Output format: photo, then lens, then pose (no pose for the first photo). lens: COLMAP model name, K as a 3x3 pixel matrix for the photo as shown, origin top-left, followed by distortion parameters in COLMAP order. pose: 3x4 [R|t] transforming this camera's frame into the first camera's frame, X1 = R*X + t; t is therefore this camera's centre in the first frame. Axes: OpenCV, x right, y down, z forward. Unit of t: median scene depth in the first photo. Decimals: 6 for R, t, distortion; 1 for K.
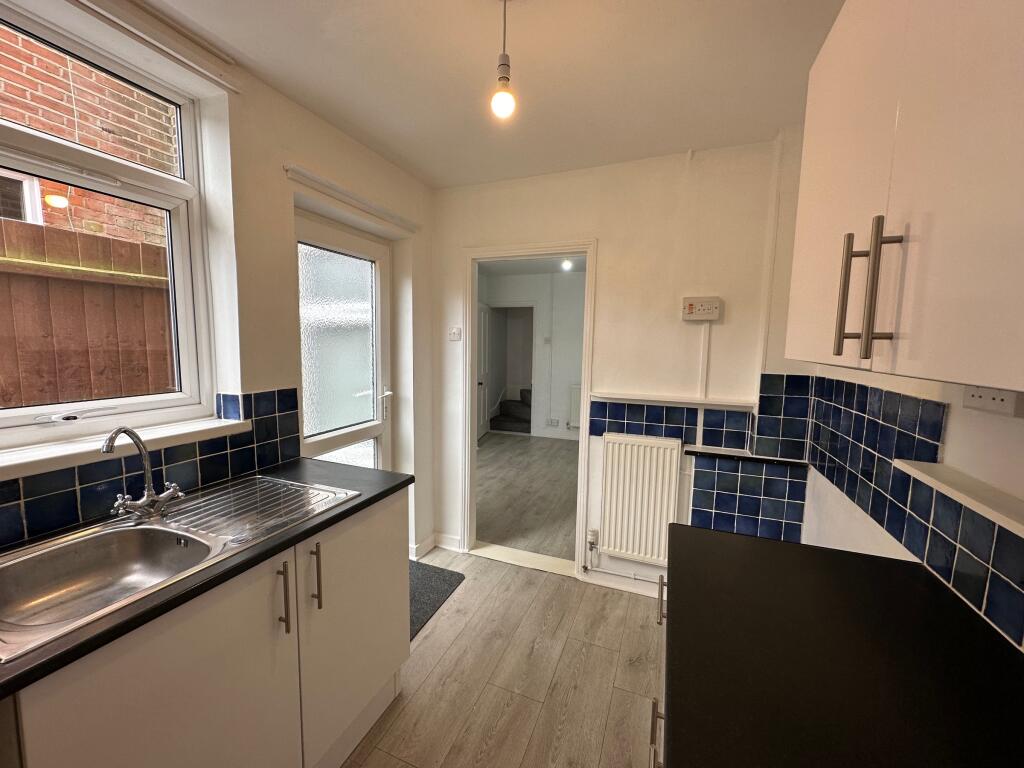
lens RADIAL K [[409.9, 0, 512.0], [0, 409.9, 384.0], [0, 0, 1]] dist [-0.002913, -0.000061]
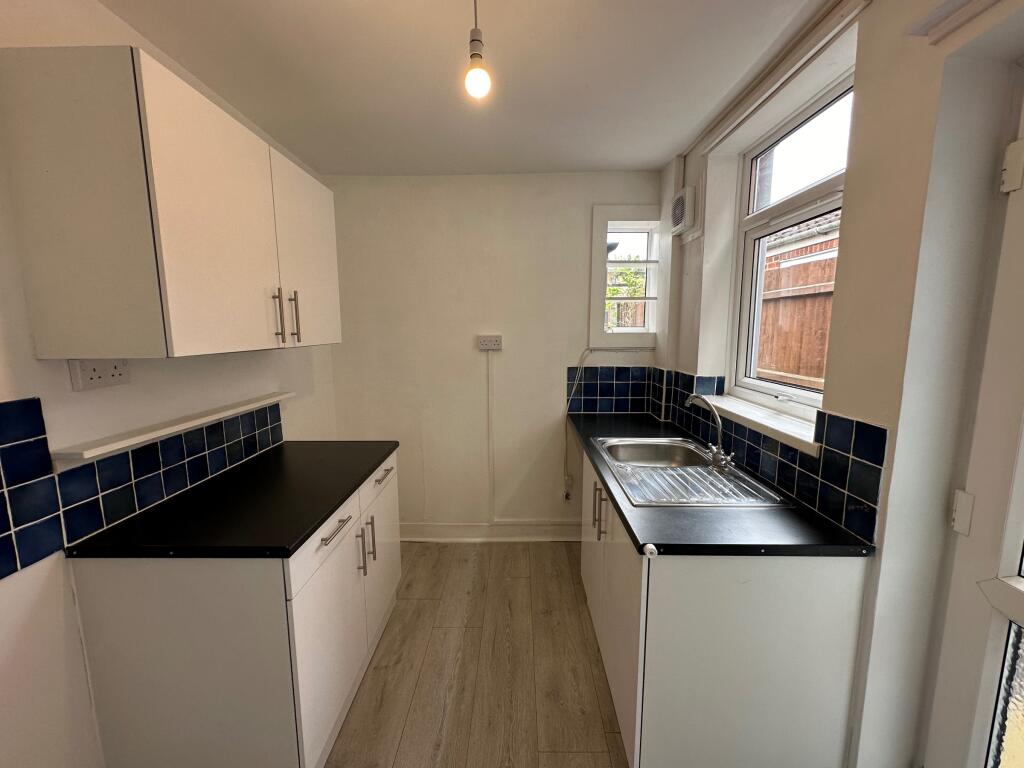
lens RADIAL K [[409.9, 0, 512.0], [0, 409.9, 384.0], [0, 0, 1]] dist [-0.002913, -0.000061]
pose [[-0.934150, 0.032737, -0.355375, 0.069798], [-0.052050, 0.972638, 0.226420, -0.061846], [0.353064, 0.230008, -0.906886, 0.520253]]
